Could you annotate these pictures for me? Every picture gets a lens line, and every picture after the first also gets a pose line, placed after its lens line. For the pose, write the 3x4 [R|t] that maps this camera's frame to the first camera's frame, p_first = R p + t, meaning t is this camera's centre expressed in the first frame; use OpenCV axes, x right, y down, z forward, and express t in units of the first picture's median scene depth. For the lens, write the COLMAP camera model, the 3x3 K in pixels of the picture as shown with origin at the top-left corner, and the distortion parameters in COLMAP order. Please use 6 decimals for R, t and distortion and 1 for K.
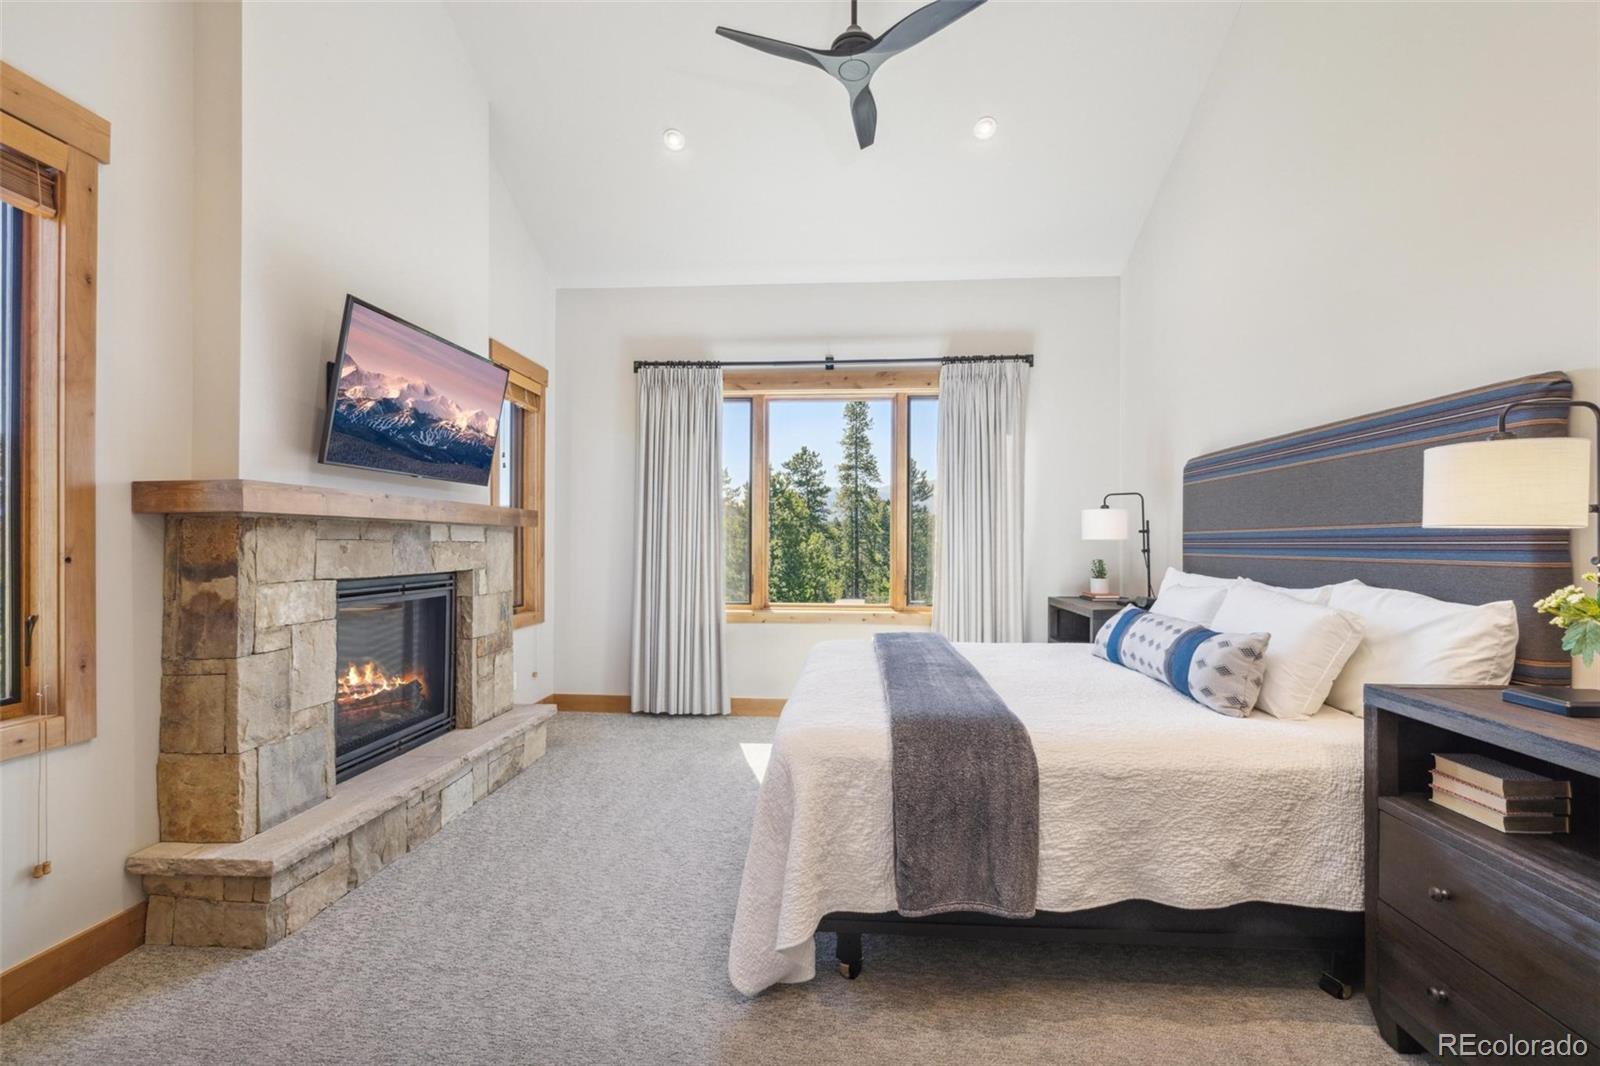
lens RADIAL K [[688.0, 0, 808.4], [0, 688.0, 537.4], [0, 0, 1]] dist [-0.000348, 0.003717]
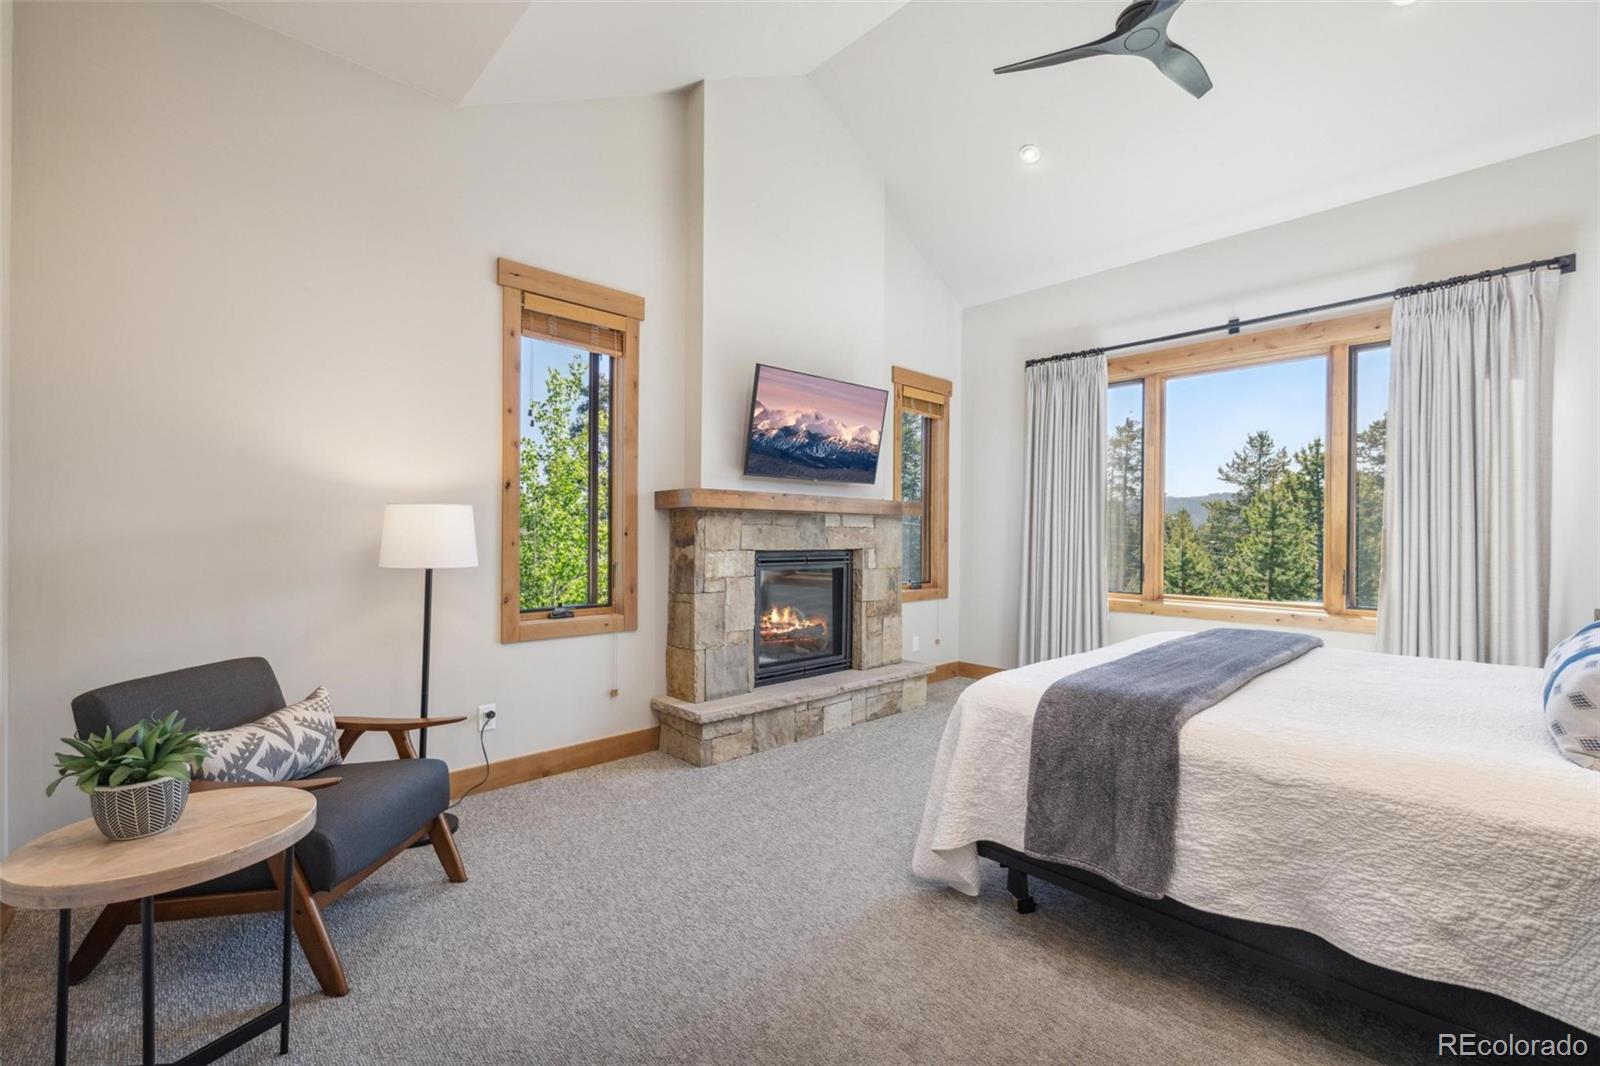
lens RADIAL K [[688.0, 0, 808.4], [0, 688.0, 537.4], [0, 0, 1]] dist [-0.000348, 0.003717]
pose [[0.736140, 0.006601, -0.676797, 0.432008], [-0.001274, 0.999964, 0.008368, 0.020126], [0.676828, -0.005298, 0.736122, -0.036826]]
